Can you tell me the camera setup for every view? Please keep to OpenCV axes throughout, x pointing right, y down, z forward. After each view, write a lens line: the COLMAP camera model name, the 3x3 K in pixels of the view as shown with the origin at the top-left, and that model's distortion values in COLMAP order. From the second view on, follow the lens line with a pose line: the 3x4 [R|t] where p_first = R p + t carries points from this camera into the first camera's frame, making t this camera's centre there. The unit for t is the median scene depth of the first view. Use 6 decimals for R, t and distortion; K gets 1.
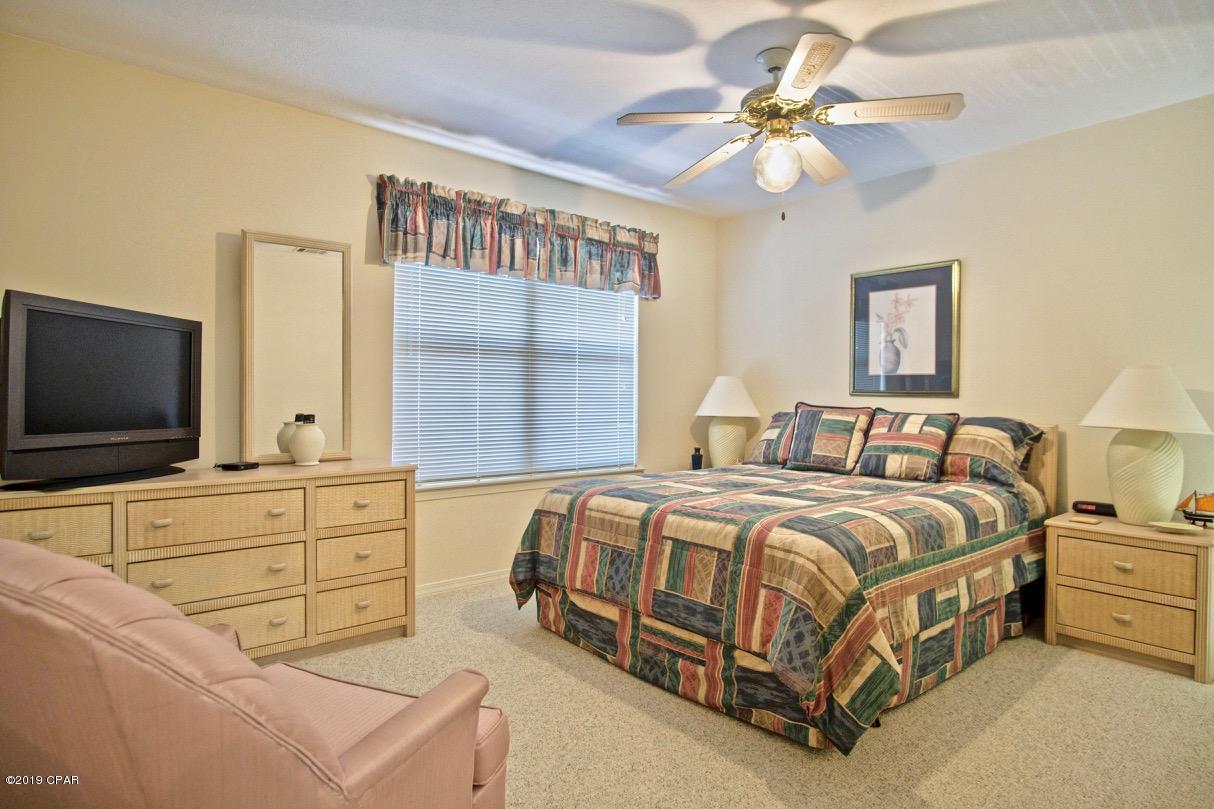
lens RADIAL K [[655.5, 0, 605.4], [0, 655.5, 395.7], [0, 0, 1]] dist [-0.037917, 0.012424]
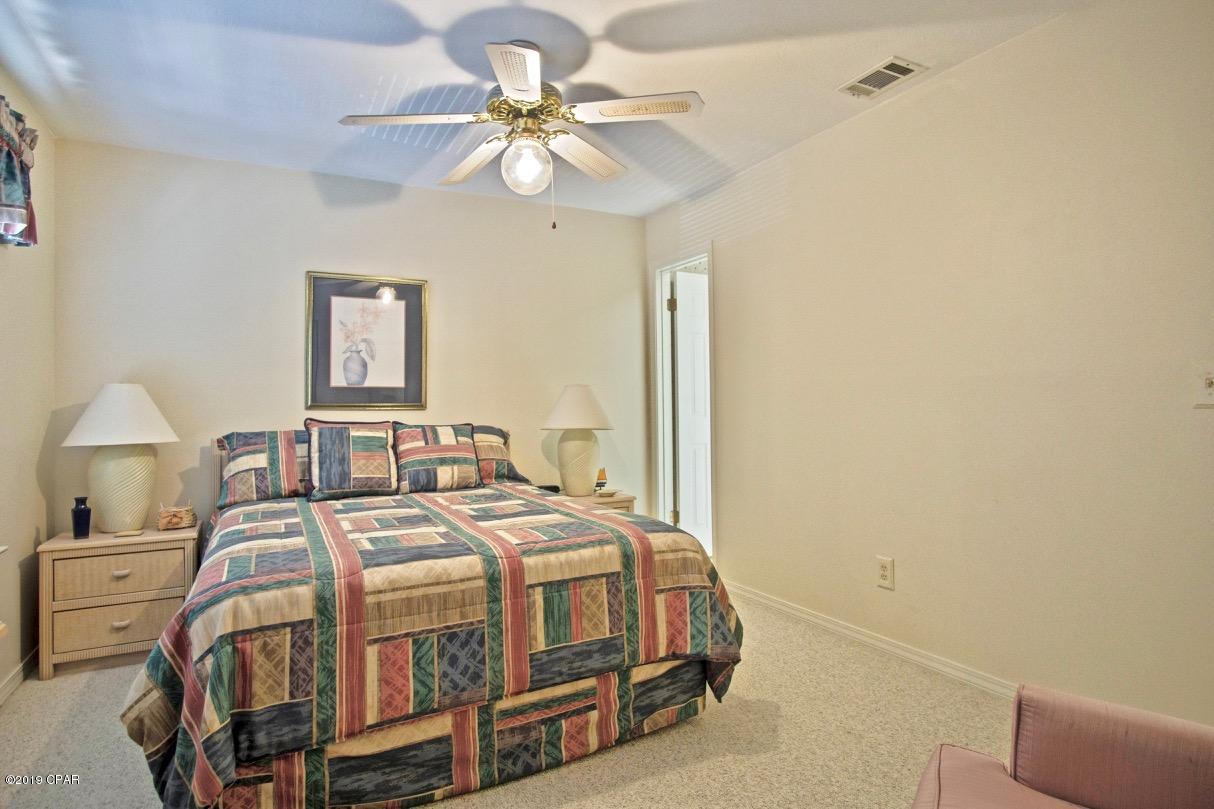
lens RADIAL K [[655.5, 0, 605.4], [0, 655.5, 395.7], [0, 0, 1]] dist [-0.037917, 0.012424]
pose [[0.210418, 0.005469, 0.977596, -0.614999], [0.013047, 0.999880, -0.008402, -0.009835], [-0.977524, 0.014522, 0.210322, 0.665863]]
